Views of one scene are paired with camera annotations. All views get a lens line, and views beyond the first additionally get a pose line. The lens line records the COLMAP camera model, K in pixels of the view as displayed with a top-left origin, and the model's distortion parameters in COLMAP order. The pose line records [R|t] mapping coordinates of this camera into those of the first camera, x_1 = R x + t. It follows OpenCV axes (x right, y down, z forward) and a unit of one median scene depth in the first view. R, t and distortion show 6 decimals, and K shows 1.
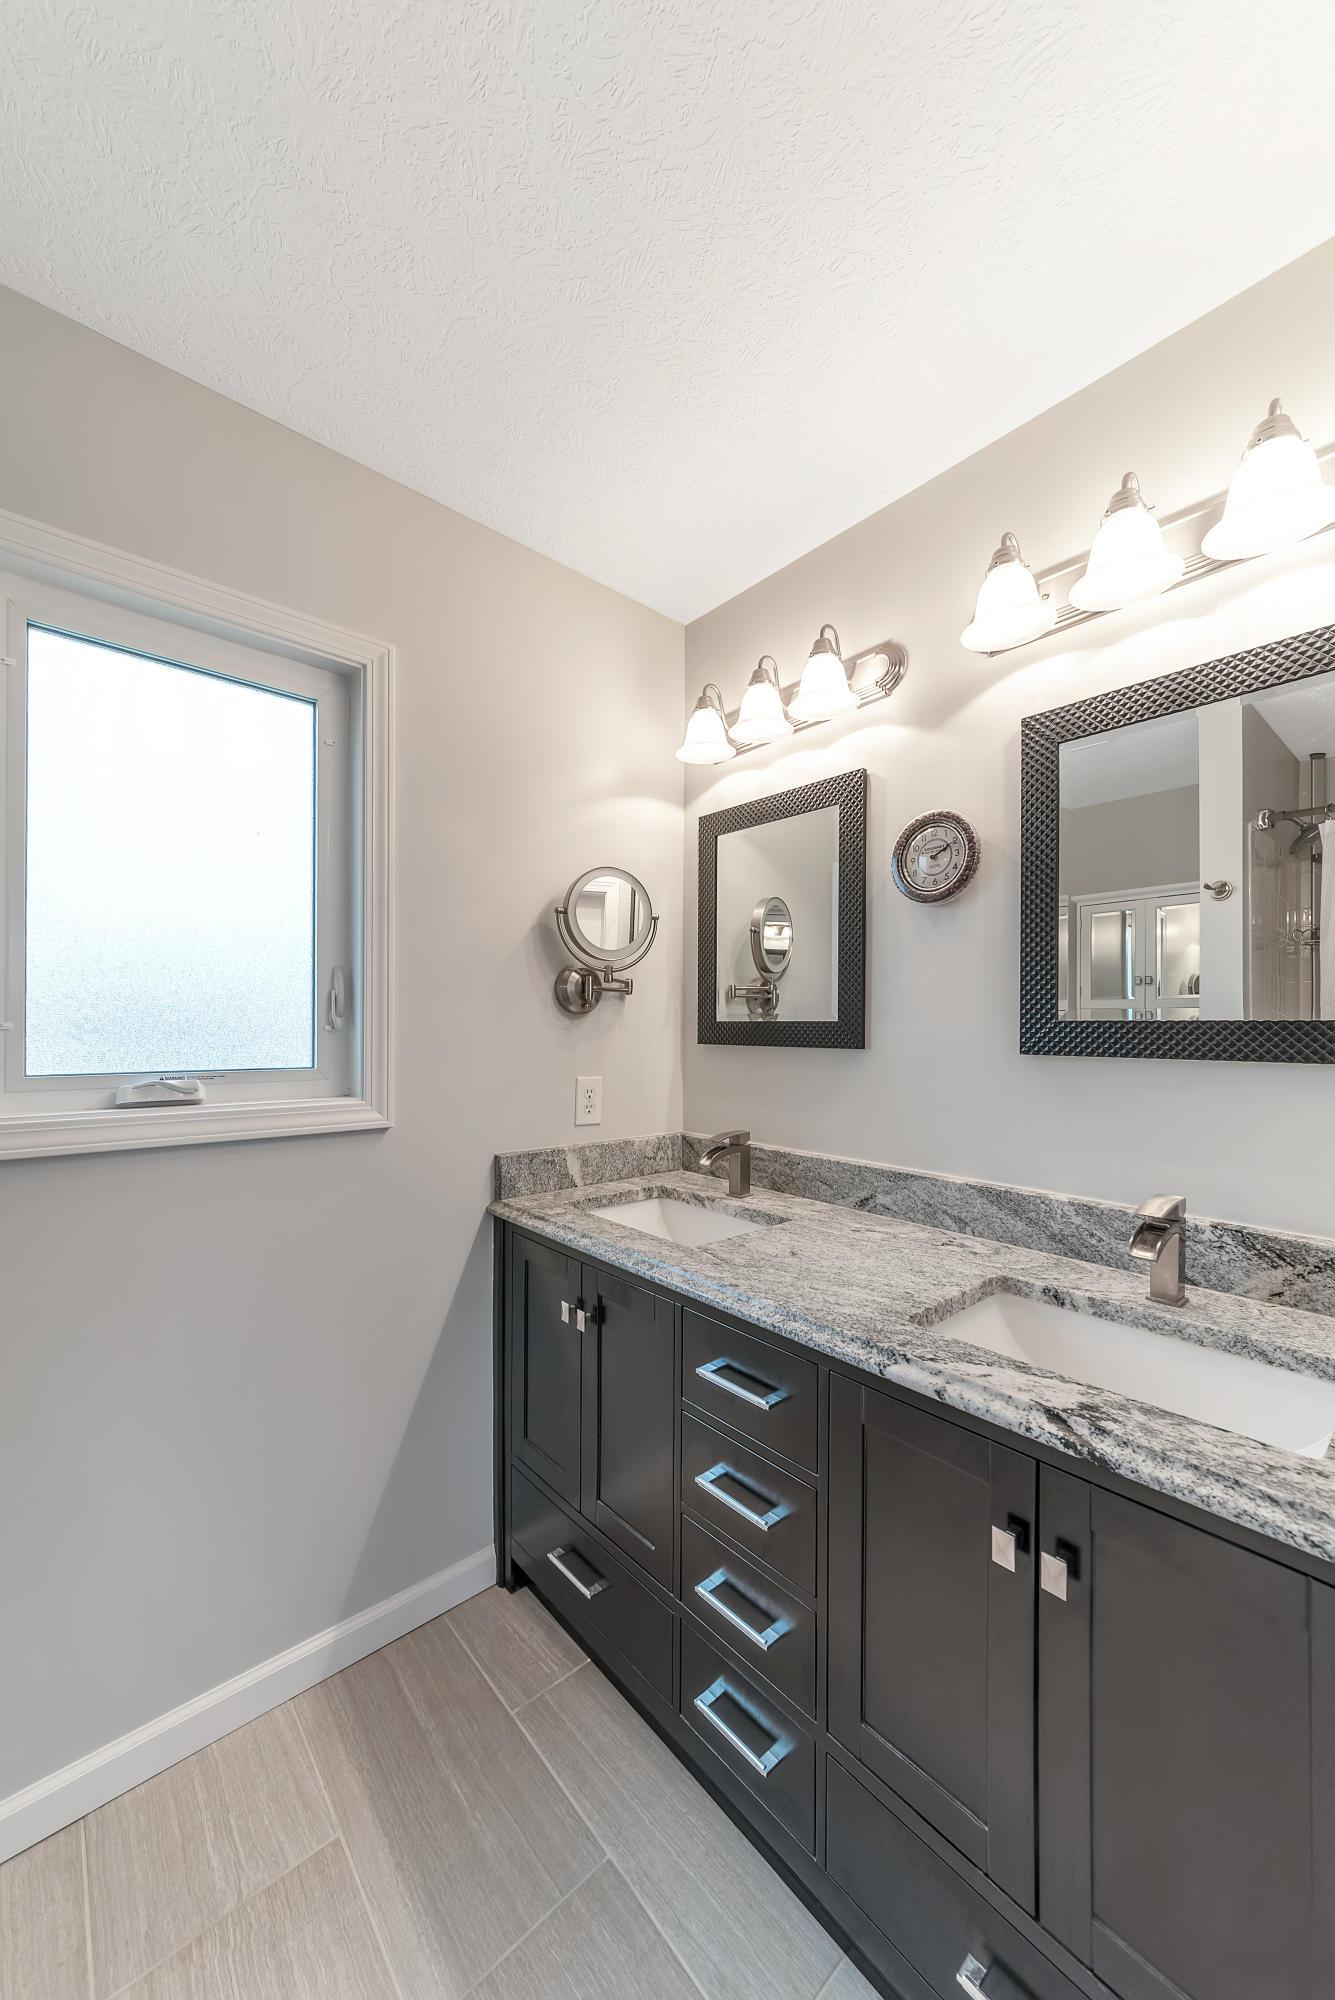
lens RADIAL K [[713.8, 0, 648.6], [0, 713.8, 1025.8], [0, 0, 1]] dist [0.000918, 0.000638]
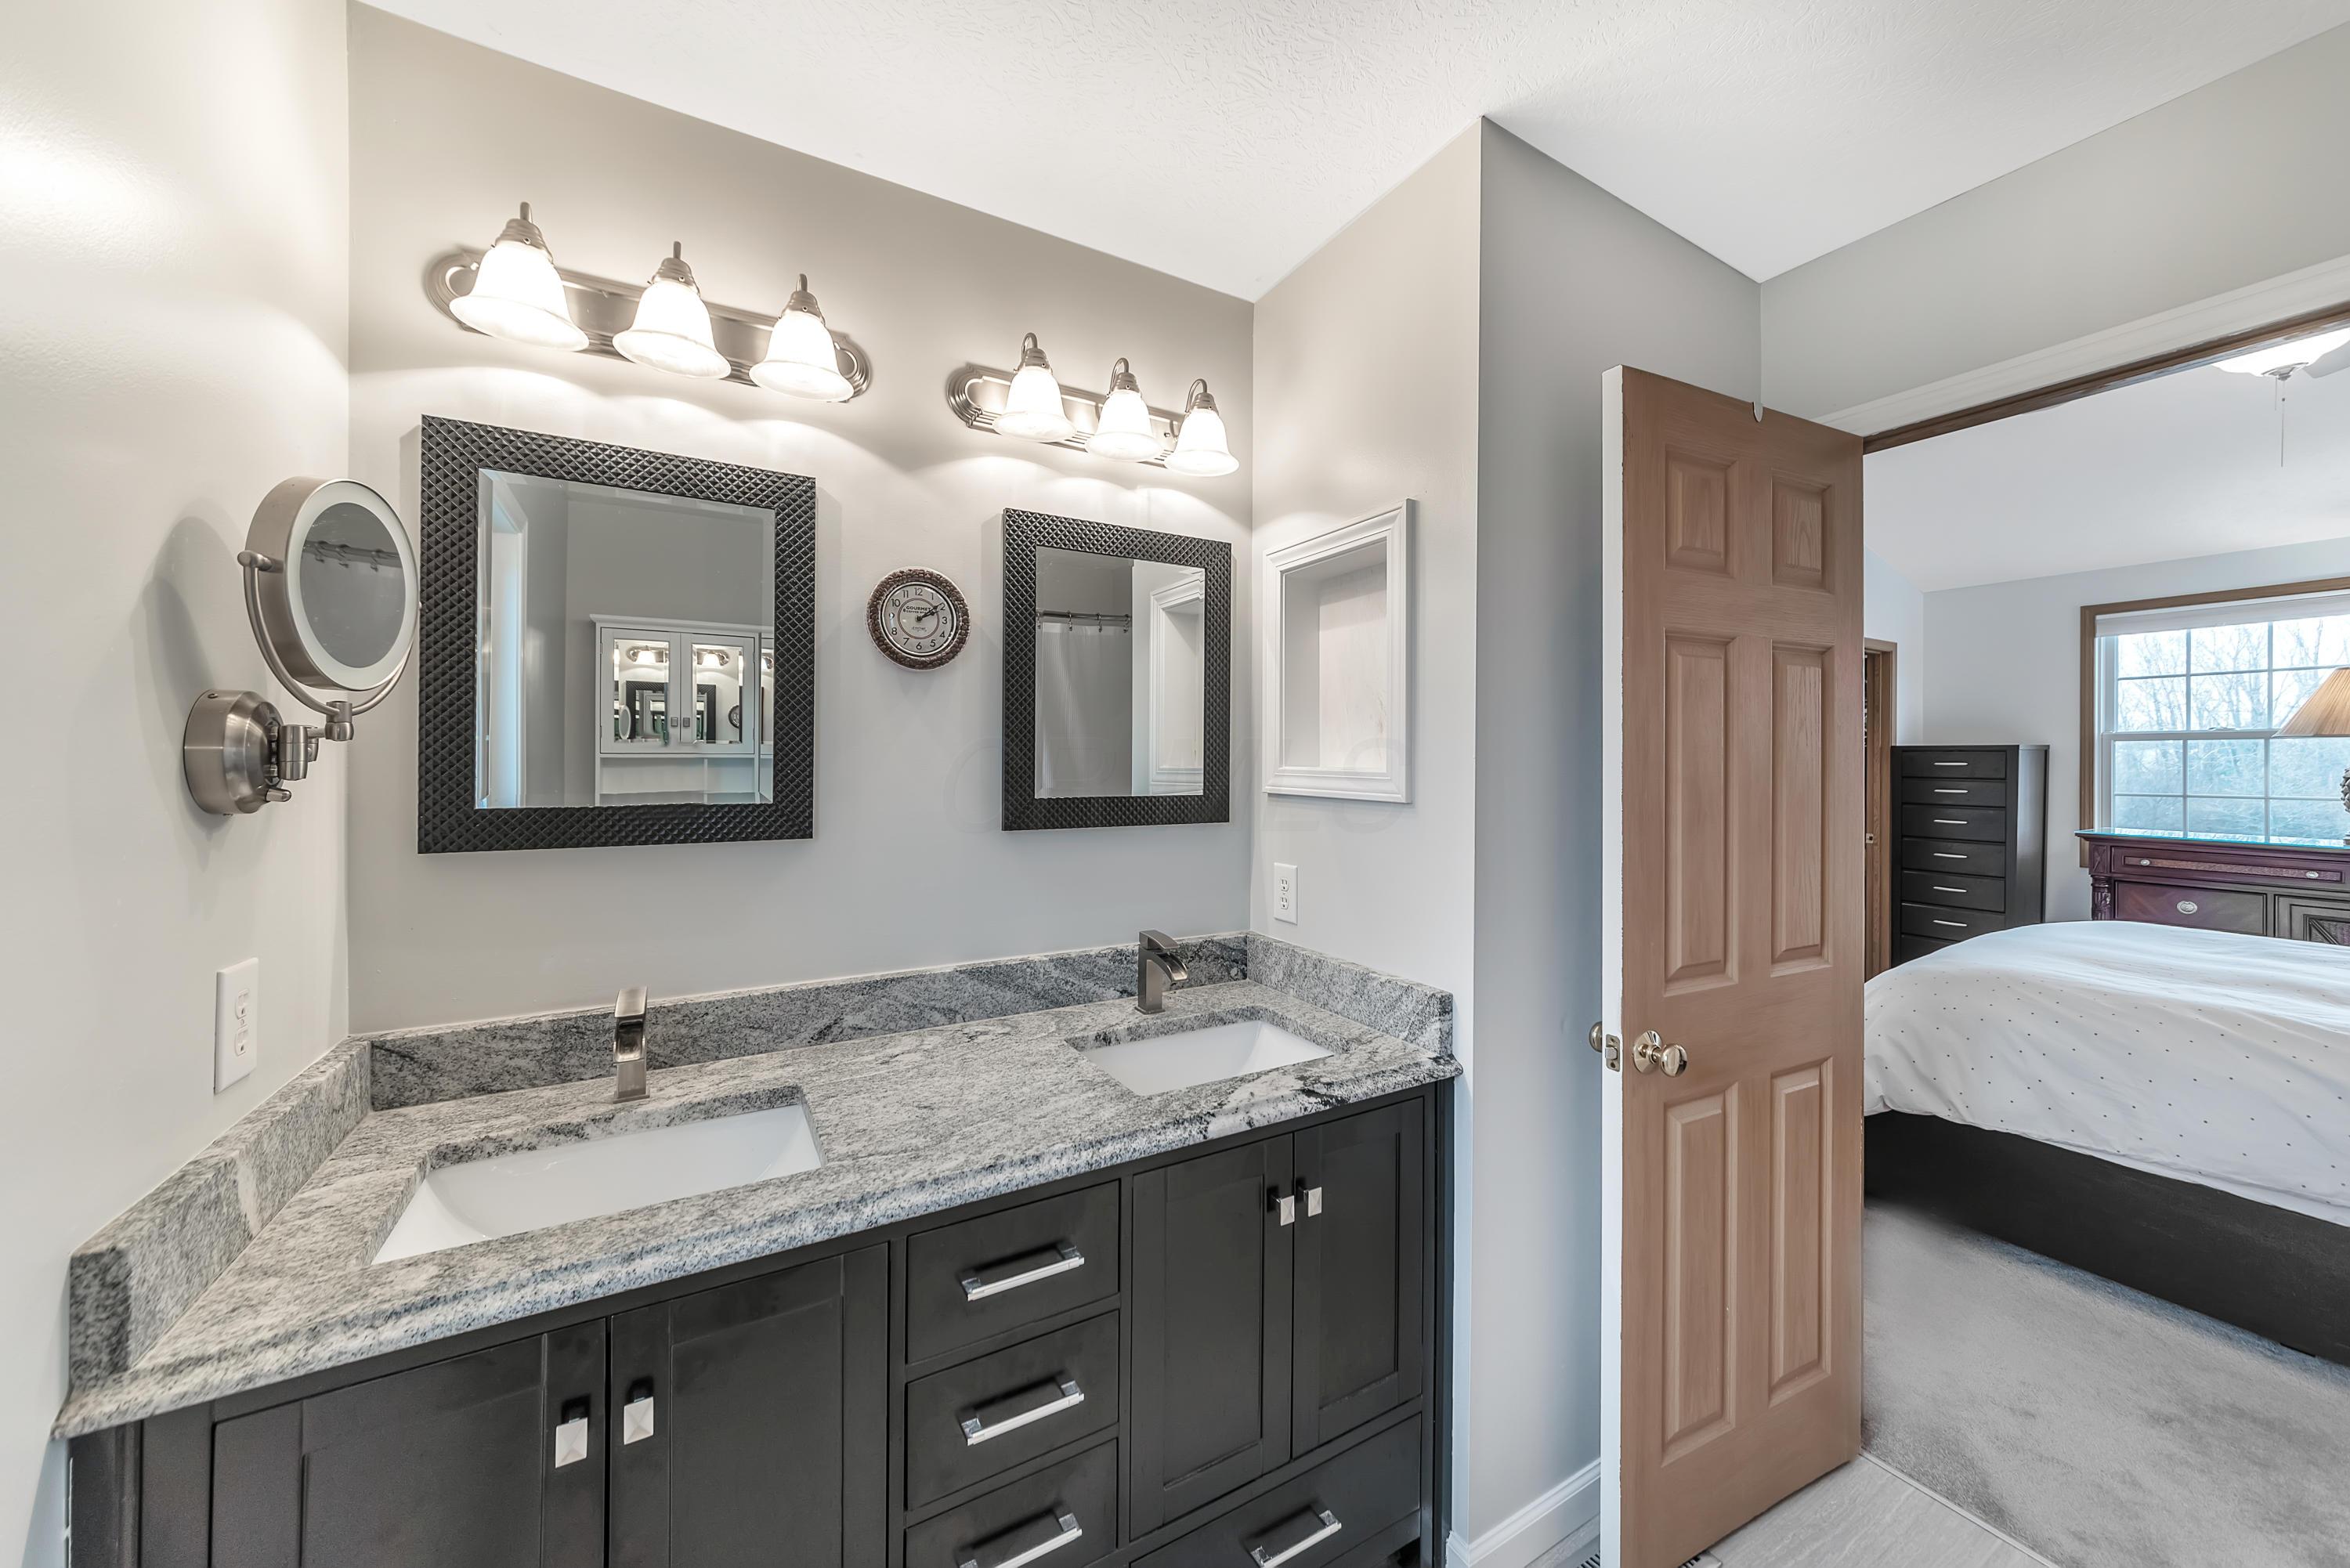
lens RADIAL K [[838.7, 0, 1165.0], [0, 838.7, 764.4], [0, 0, 1]] dist [0.000918, 0.000638]
pose [[0.203496, -0.007996, 0.979043, -0.604608], [0.001009, 0.999968, 0.007958, -0.064131], [-0.979075, -0.000631, 0.203497, 0.508207]]
